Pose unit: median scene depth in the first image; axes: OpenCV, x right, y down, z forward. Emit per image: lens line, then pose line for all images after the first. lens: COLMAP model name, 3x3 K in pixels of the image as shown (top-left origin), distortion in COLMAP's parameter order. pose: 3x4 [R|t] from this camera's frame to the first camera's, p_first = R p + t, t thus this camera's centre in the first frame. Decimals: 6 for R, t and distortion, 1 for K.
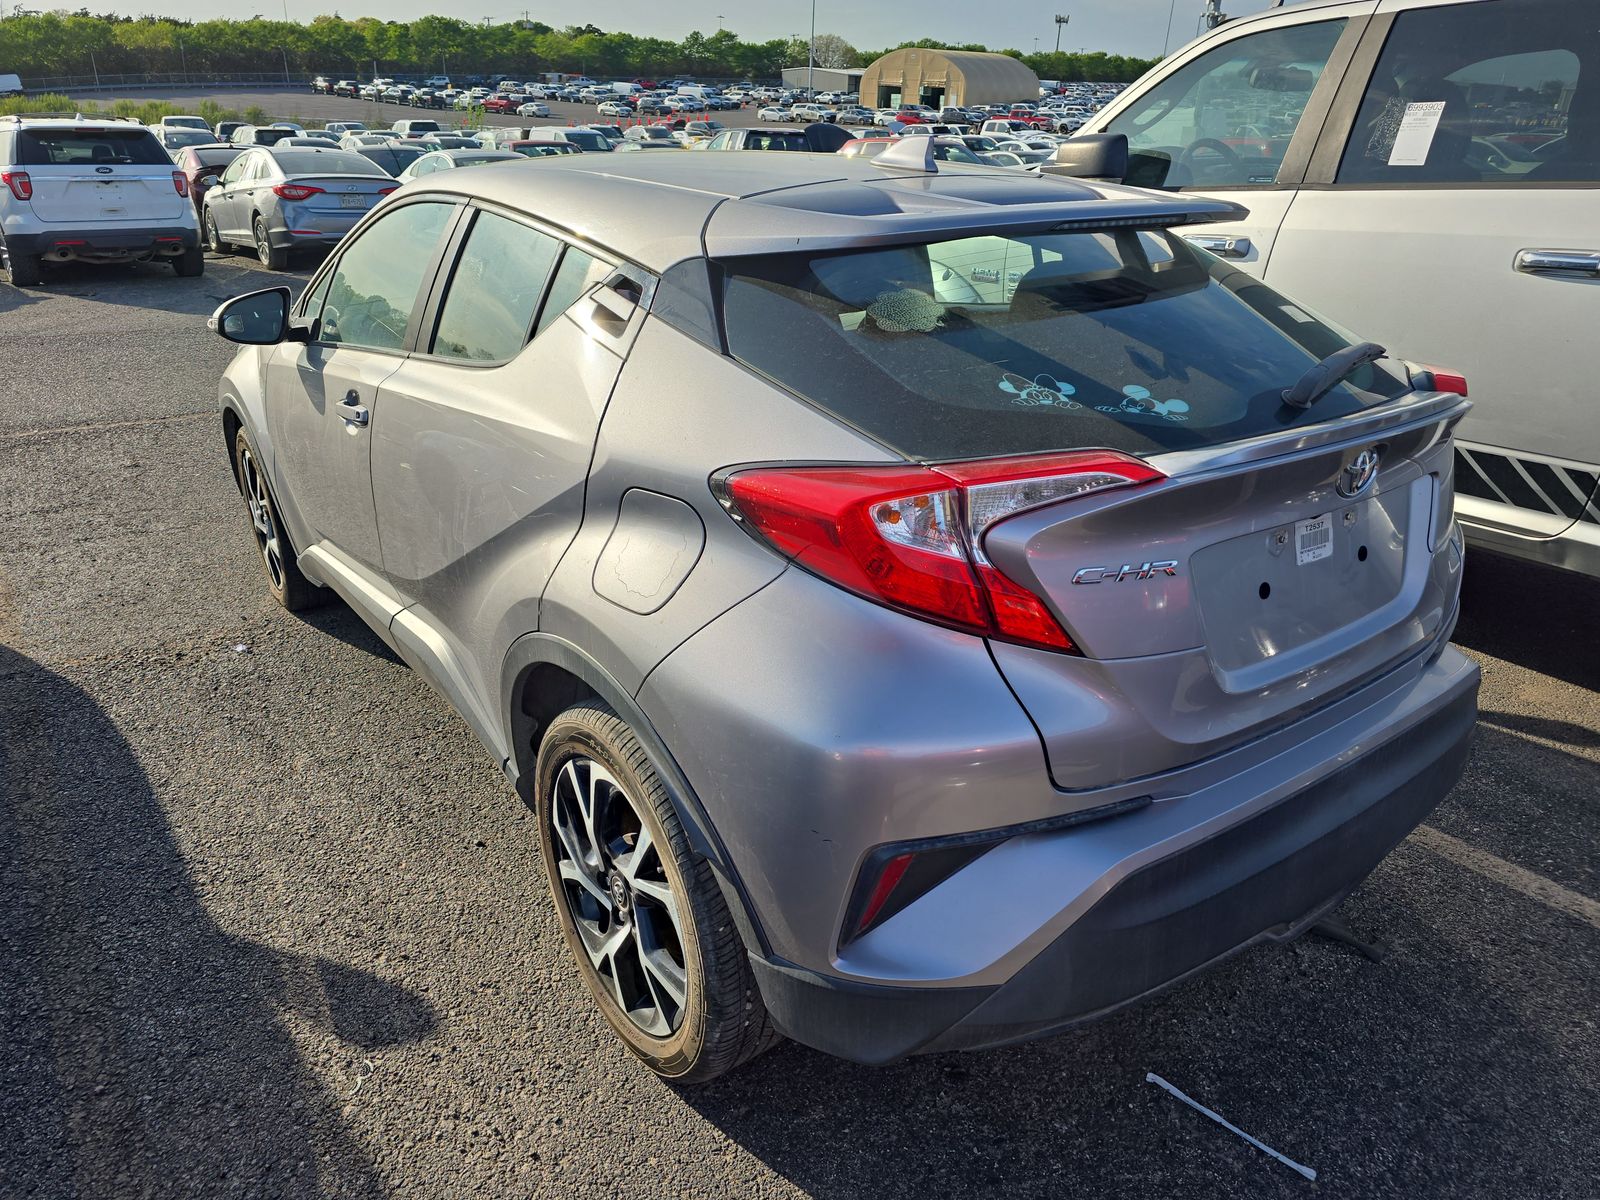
lens RADIAL K [[1014.0, 0, 770.0], [0, 1014.0, 610.5], [0, 0, 1]] dist [0.024710, -0.013943]
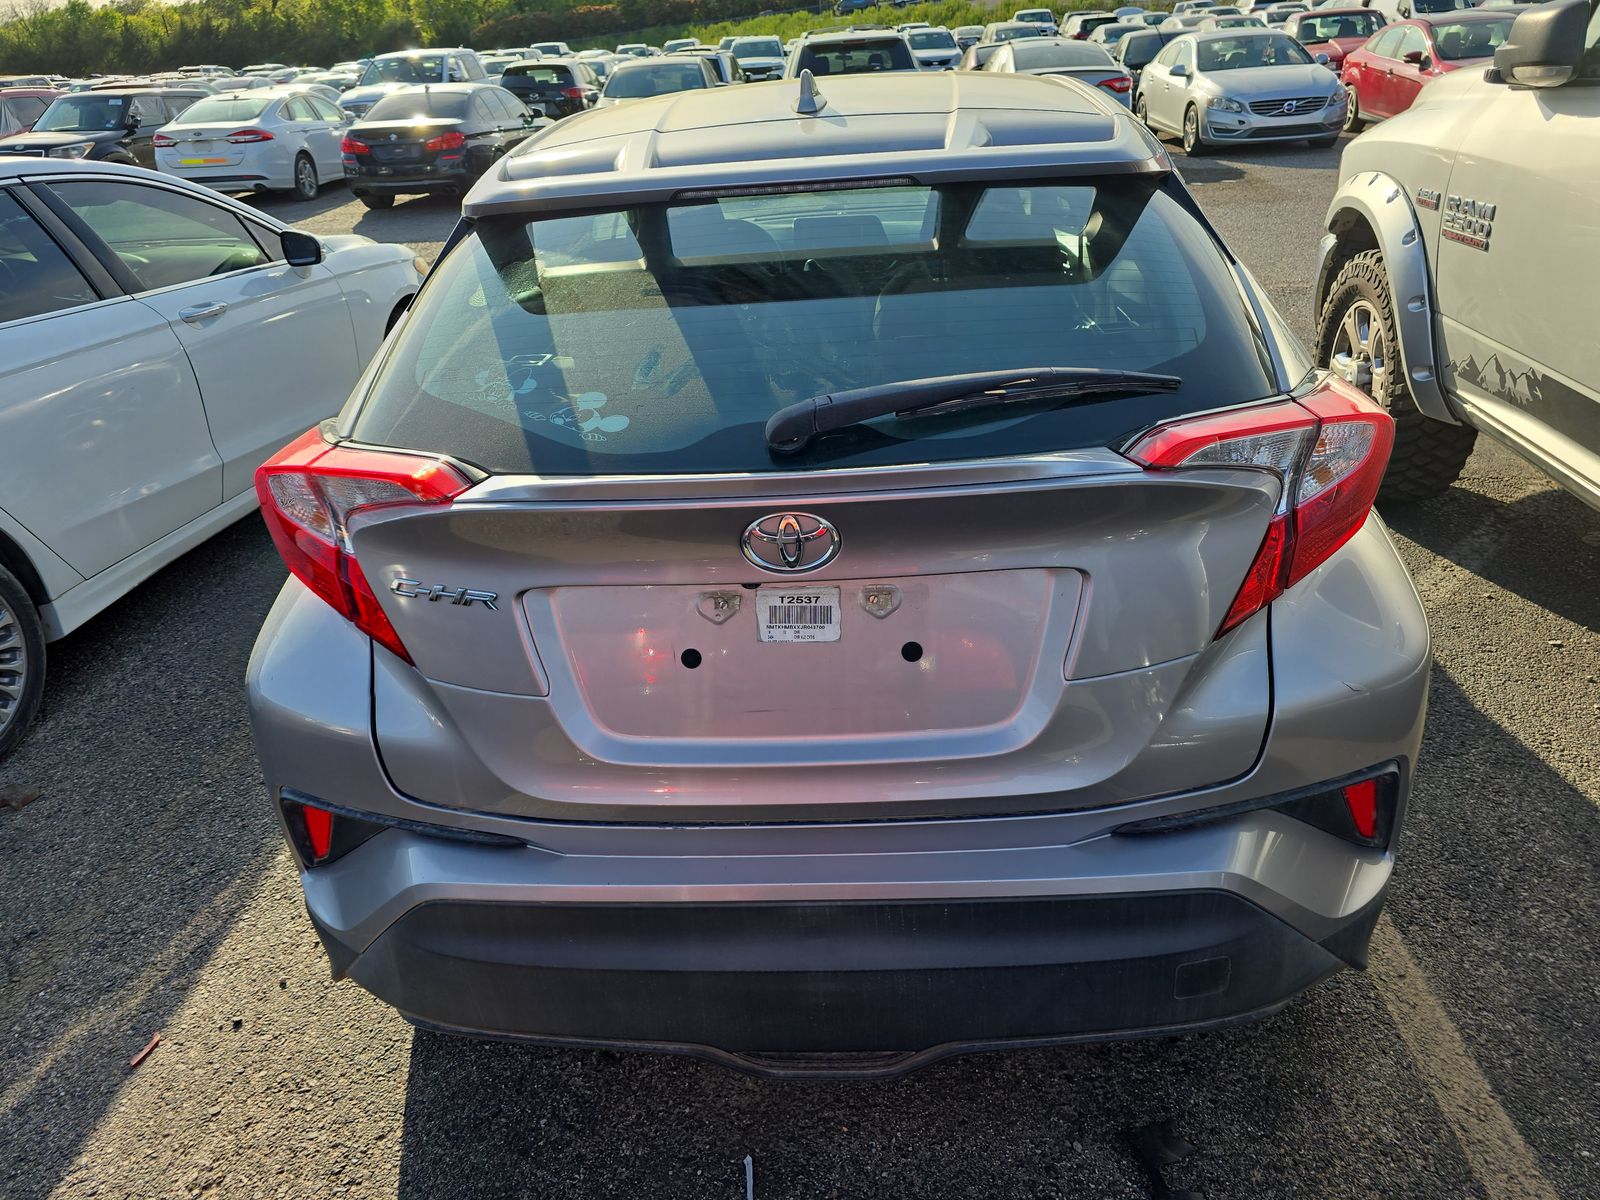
lens RADIAL K [[1014.0, 0, 799.8], [0, 1014.0, 604.7], [0, 0, 1]] dist [0.024710, -0.013943]
pose [[0.799031, 0.237086, -0.552575, 0.852167], [-0.188001, 0.971415, 0.144942, -0.169376], [0.571143, -0.011929, 0.820764, 0.318805]]
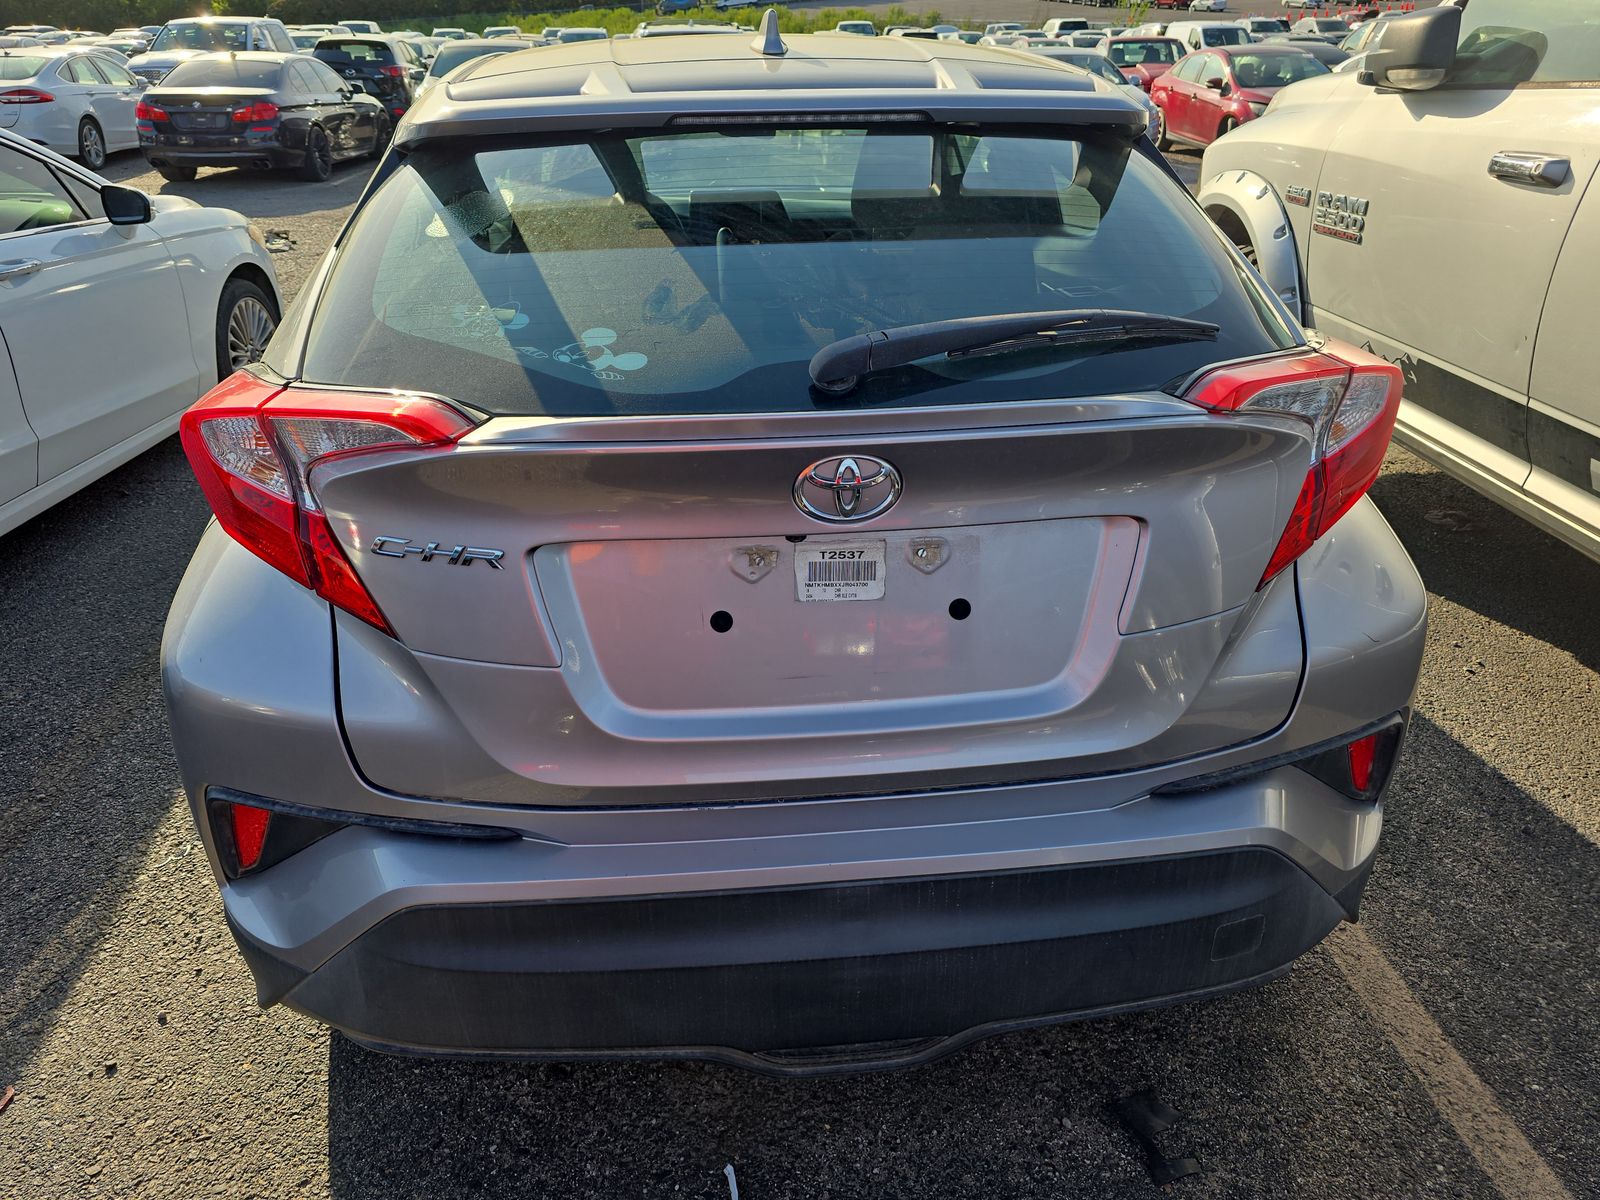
lens RADIAL K [[1014.0, 0, 786.2], [0, 1014.0, 591.0], [0, 0, 1]] dist [0.024710, -0.013943]
pose [[0.873564, 0.220719, -0.433785, 0.721979], [-0.192417, 0.975269, 0.108746, -0.113158], [0.447059, -0.011529, 0.894430, 0.299168]]
